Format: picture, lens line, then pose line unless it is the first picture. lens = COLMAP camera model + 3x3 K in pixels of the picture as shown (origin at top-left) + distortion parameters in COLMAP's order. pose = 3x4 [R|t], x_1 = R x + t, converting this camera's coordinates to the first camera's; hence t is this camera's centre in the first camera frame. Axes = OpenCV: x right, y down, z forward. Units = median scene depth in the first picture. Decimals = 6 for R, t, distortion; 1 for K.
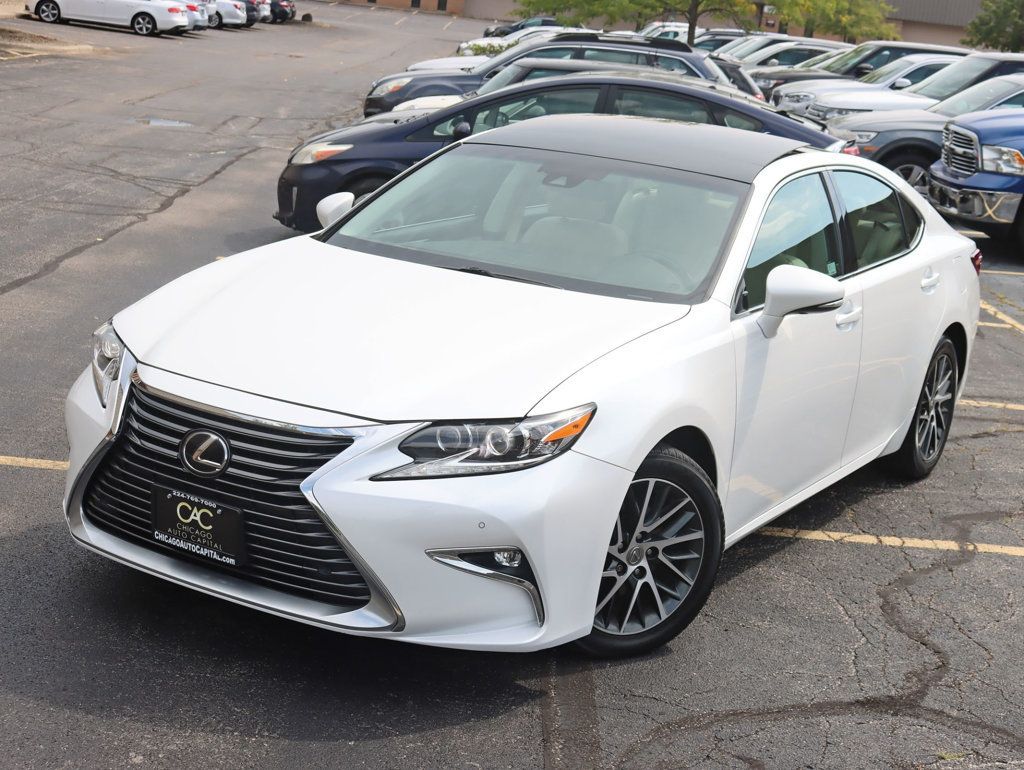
lens RADIAL K [[1528.5, 0, 512.0], [0, 1528.5, 385.0], [0, 0, 1]] dist [0.000384, -0.012812]
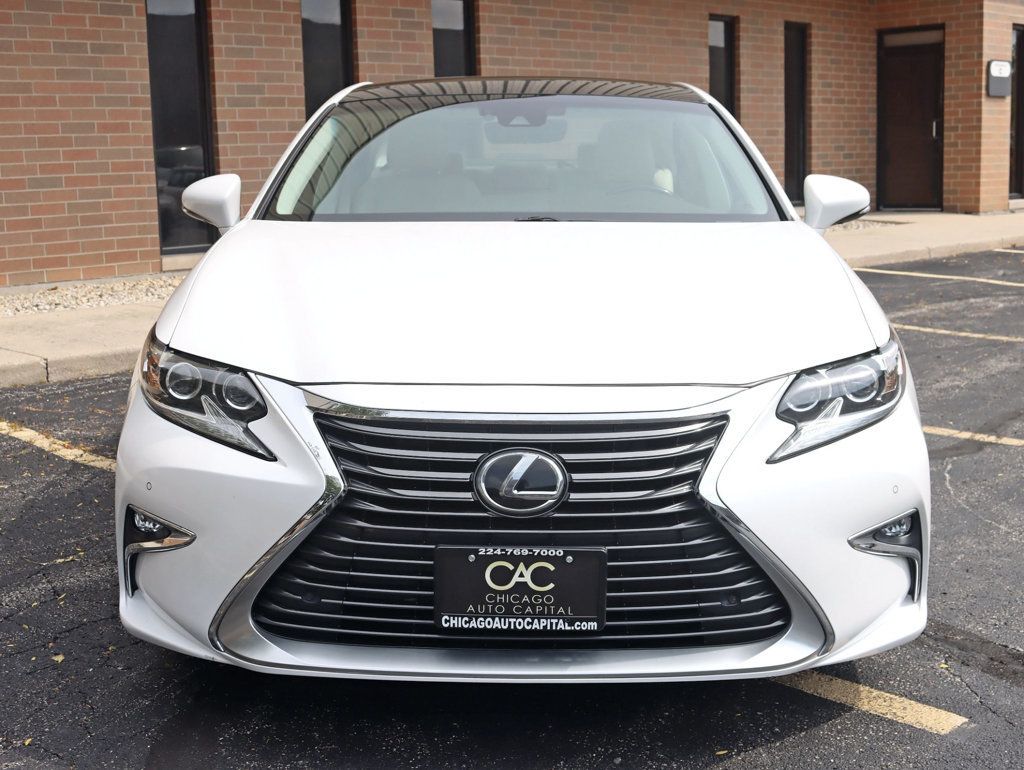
lens RADIAL K [[1312.4, 0, 512.0], [0, 1312.4, 385.0], [0, 0, 1]] dist [-0.077031, 0.007836]
pose [[0.860470, -0.178869, 0.477072, -0.475290], [0.185142, 0.982113, 0.034293, -0.018782], [-0.474672, 0.058817, 0.878195, 0.486412]]
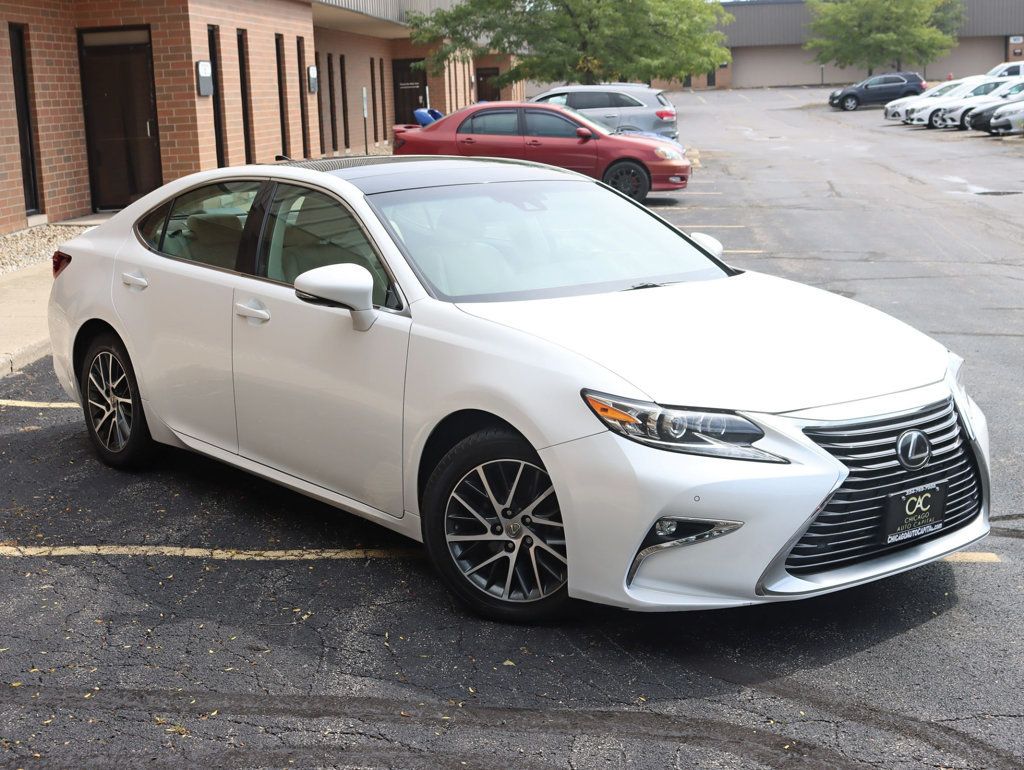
lens RADIAL K [[1405.7, 0, 512.0], [0, 1405.7, 385.0], [0, 0, 1]] dist [-0.102986, 0.059769]
pose [[0.352219, -0.265262, 0.897540, -1.251936], [0.243886, 0.951876, 0.185613, -0.275147], [-0.903582, 0.153521, 0.399962, 0.843840]]
